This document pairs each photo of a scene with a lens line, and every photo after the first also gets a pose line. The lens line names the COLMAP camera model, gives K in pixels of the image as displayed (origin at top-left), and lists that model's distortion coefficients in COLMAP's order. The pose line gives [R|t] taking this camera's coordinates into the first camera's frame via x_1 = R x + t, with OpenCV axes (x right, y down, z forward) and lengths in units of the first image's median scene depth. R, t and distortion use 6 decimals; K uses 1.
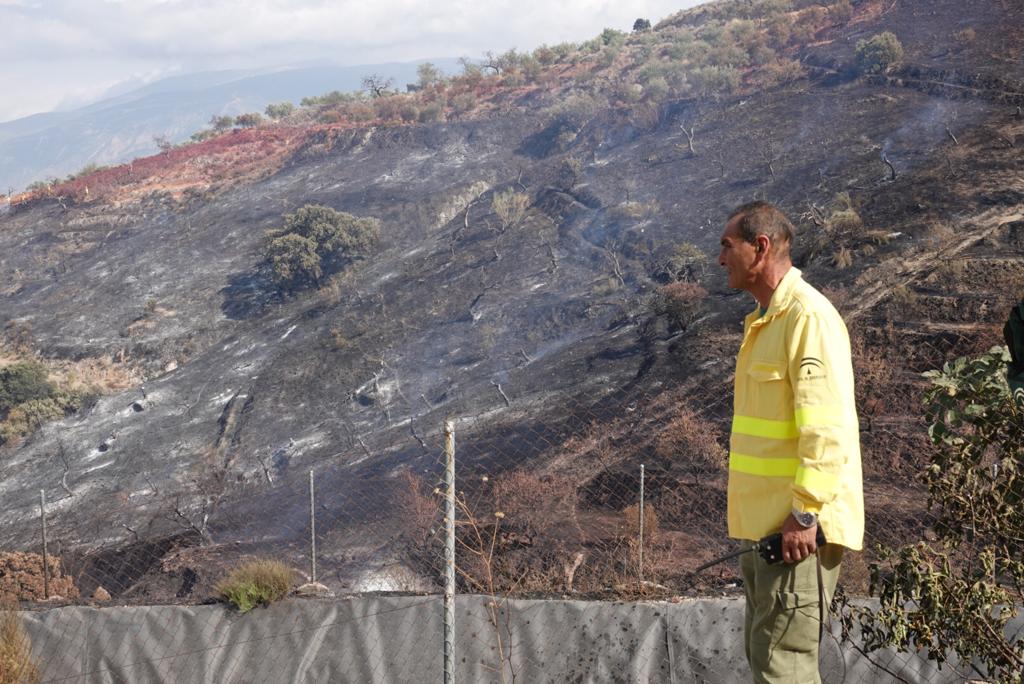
lens RADIAL K [[1480.4, 0, 510.3], [0, 1480.4, 343.2], [0, 0, 1]] dist [0.026535, 0.000000]
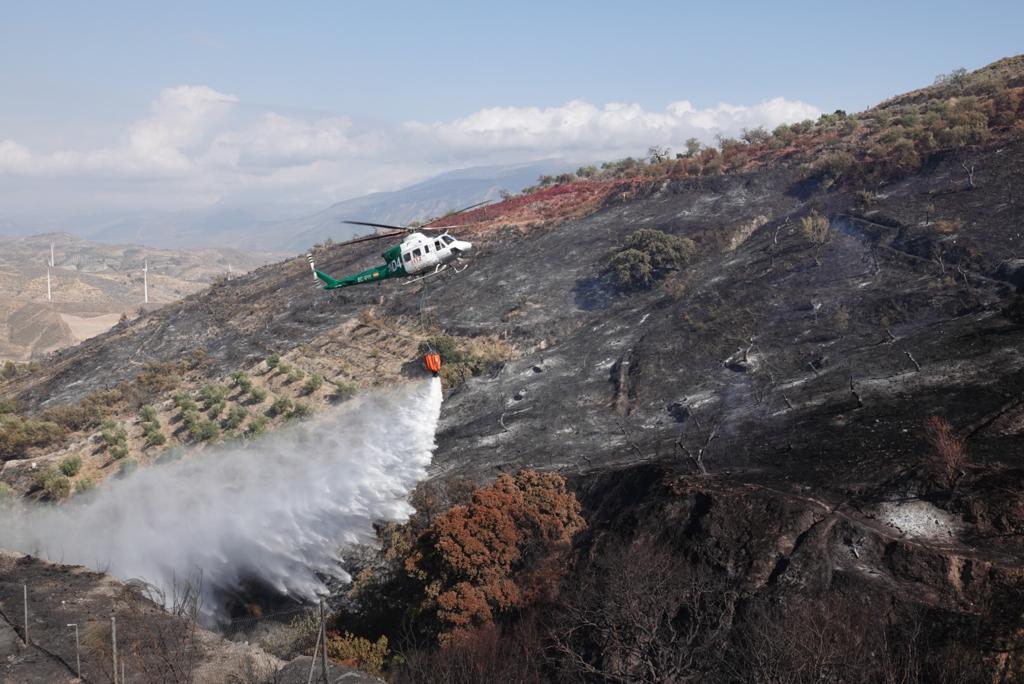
lens RADIAL K [[981.7, 0, 510.7], [0, 981.7, 343.3], [0, 0, 1]] dist [0.004407, 0.000000]
pose [[0.986057, 0.032178, -0.163267, -0.105760], [-0.032688, 0.999465, -0.000439, 0.016714], [0.163166, 0.005770, 0.986582, 0.088843]]
